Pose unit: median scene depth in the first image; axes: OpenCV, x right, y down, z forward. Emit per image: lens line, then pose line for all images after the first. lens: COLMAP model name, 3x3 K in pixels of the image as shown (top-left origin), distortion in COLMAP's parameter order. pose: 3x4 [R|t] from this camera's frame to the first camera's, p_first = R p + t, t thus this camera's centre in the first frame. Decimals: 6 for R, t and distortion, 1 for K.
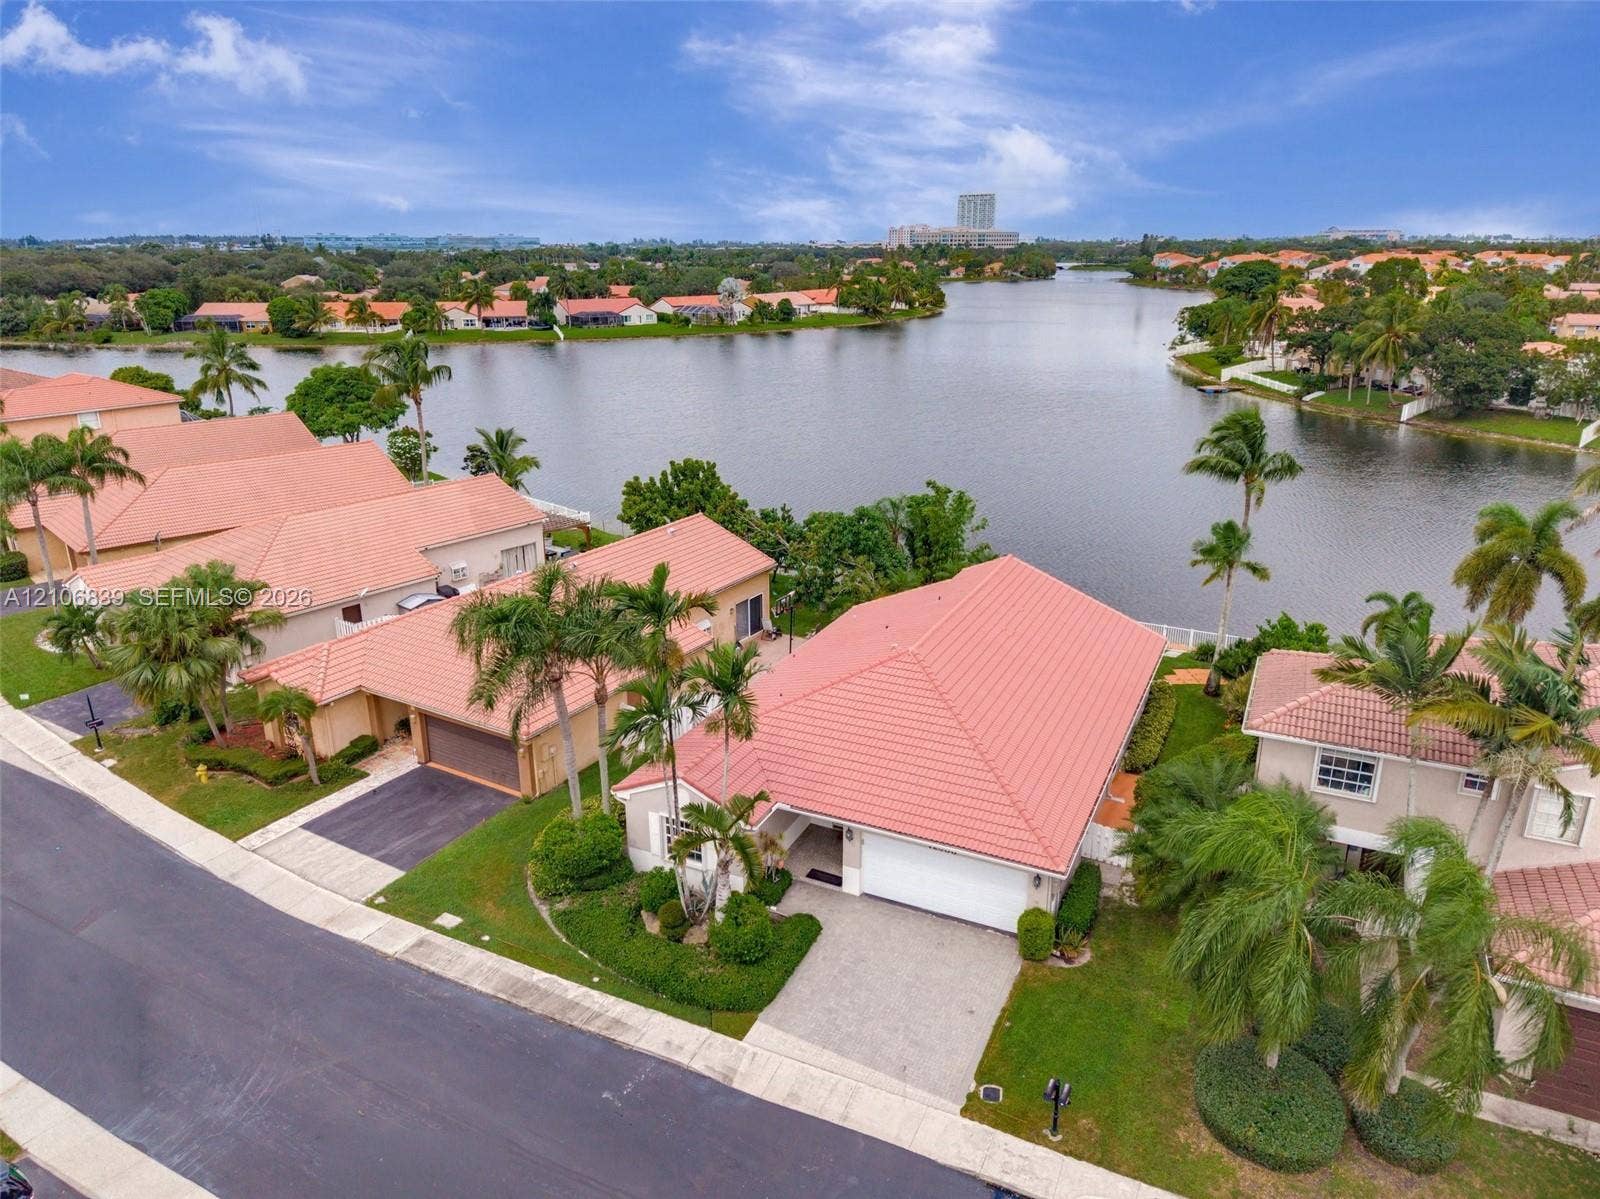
lens RADIAL K [[1065.3, 0, 800.0], [0, 1065.3, 599.5], [0, 0, 1]] dist [0.039319, -0.039564]
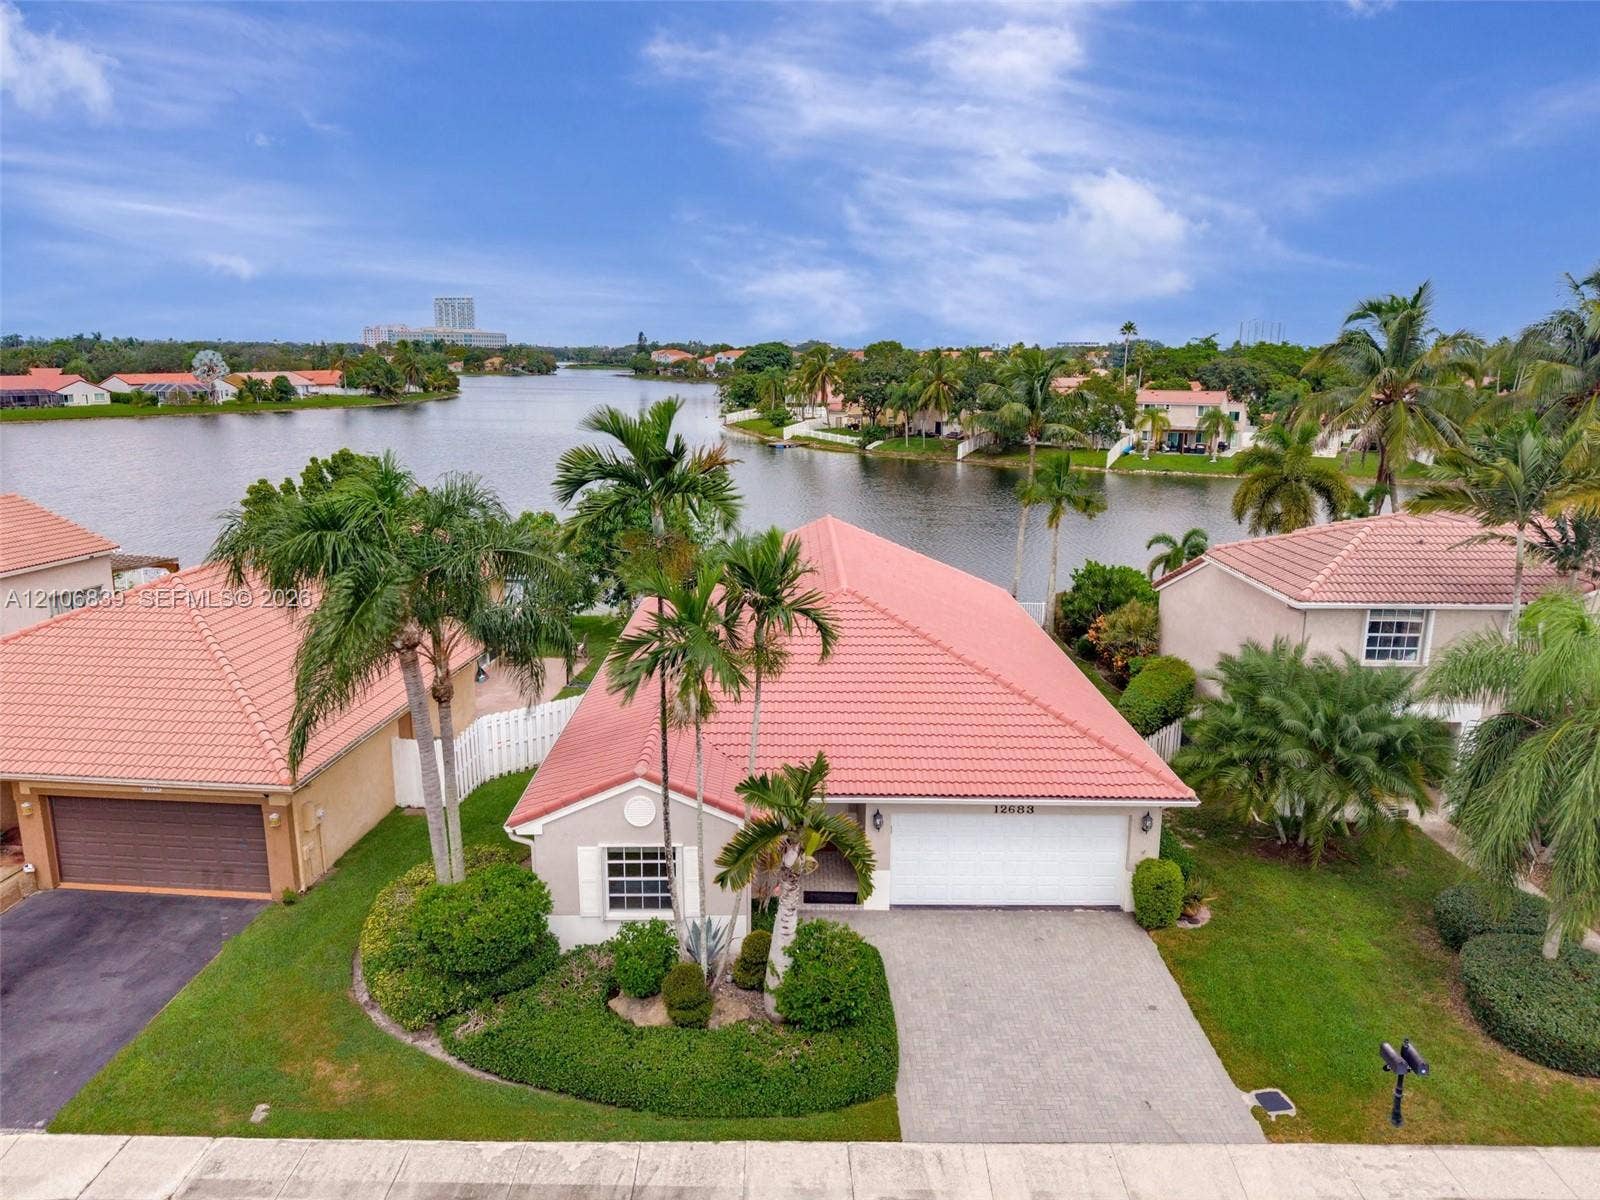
lens RADIAL K [[1088.7, 0, 800.0], [0, 1088.7, 600.0], [0, 0, 1]] dist [0.027578, -0.024298]
pose [[0.897838, -0.087455, 0.431554, -0.068139], [0.129193, 0.989264, -0.068309, 0.027503], [-0.420947, 0.117084, 0.899497, 0.083258]]
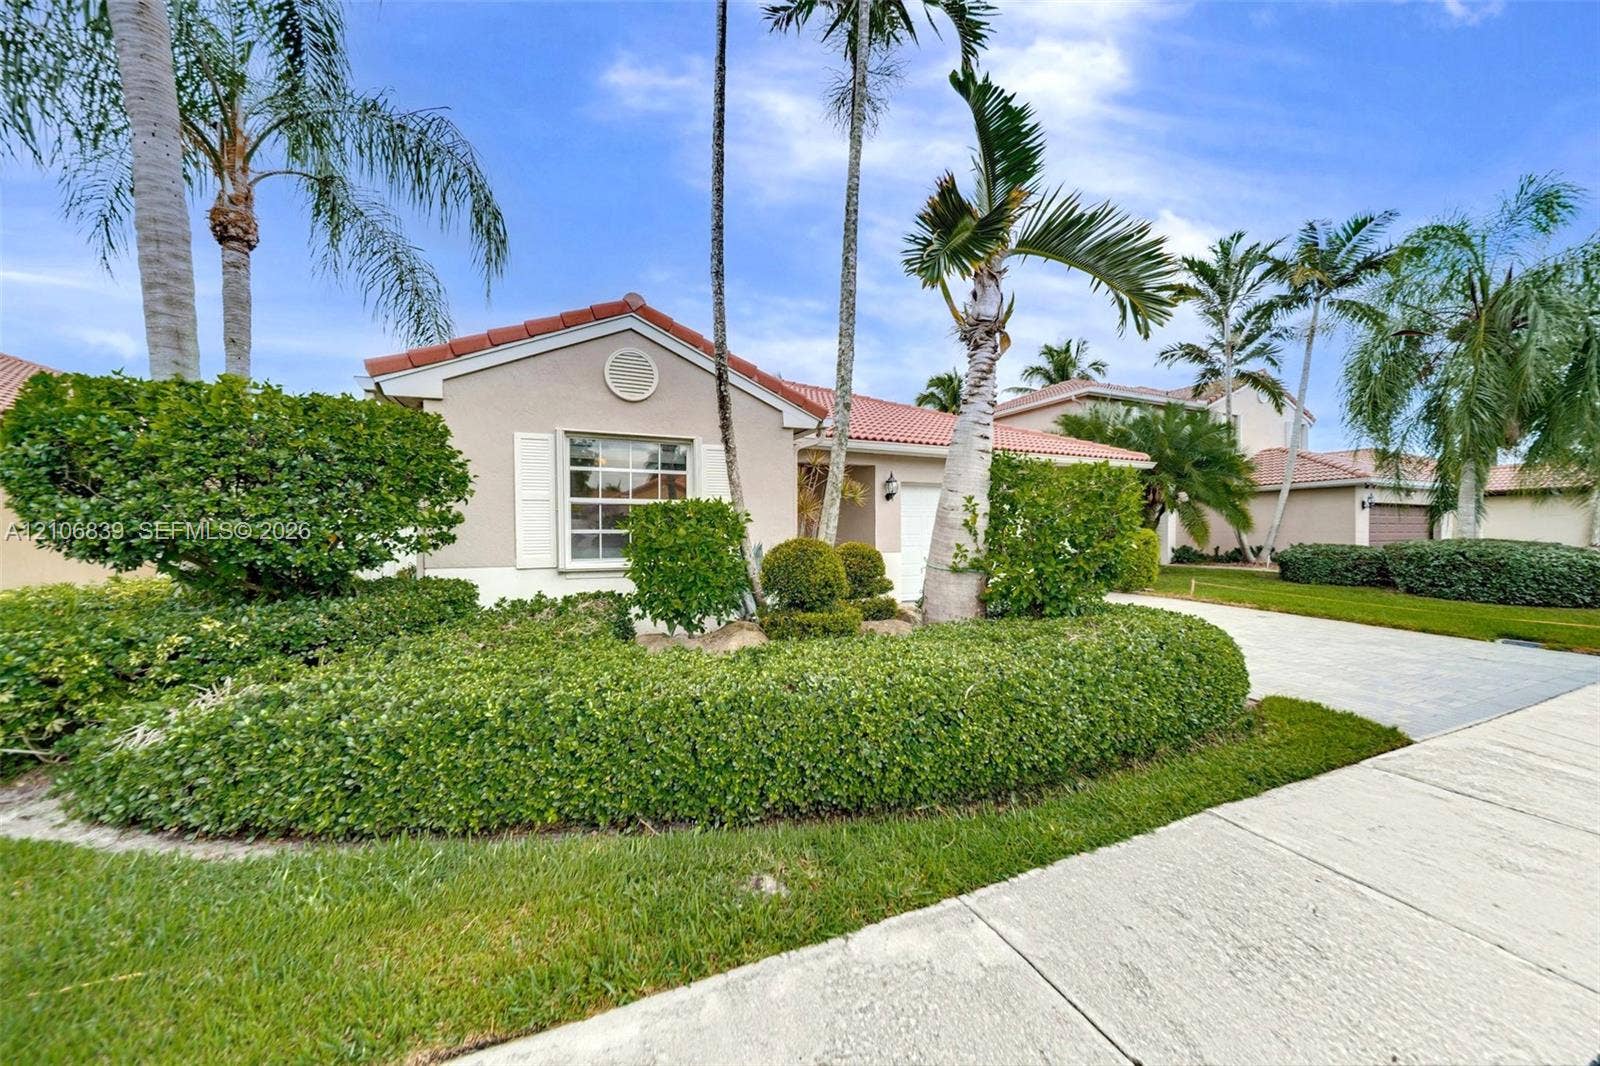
lens RADIAL K [[561.7, 0, 792.9], [0, 561.7, 535.8], [0, 0, 1]] dist [-0.001878, -0.000041]
pose [[0.650801, -0.001221, 0.759247, -0.052301], [0.240350, 0.948902, -0.204494, 0.068620], [-0.720201, 0.315570, 0.617840, 0.196997]]
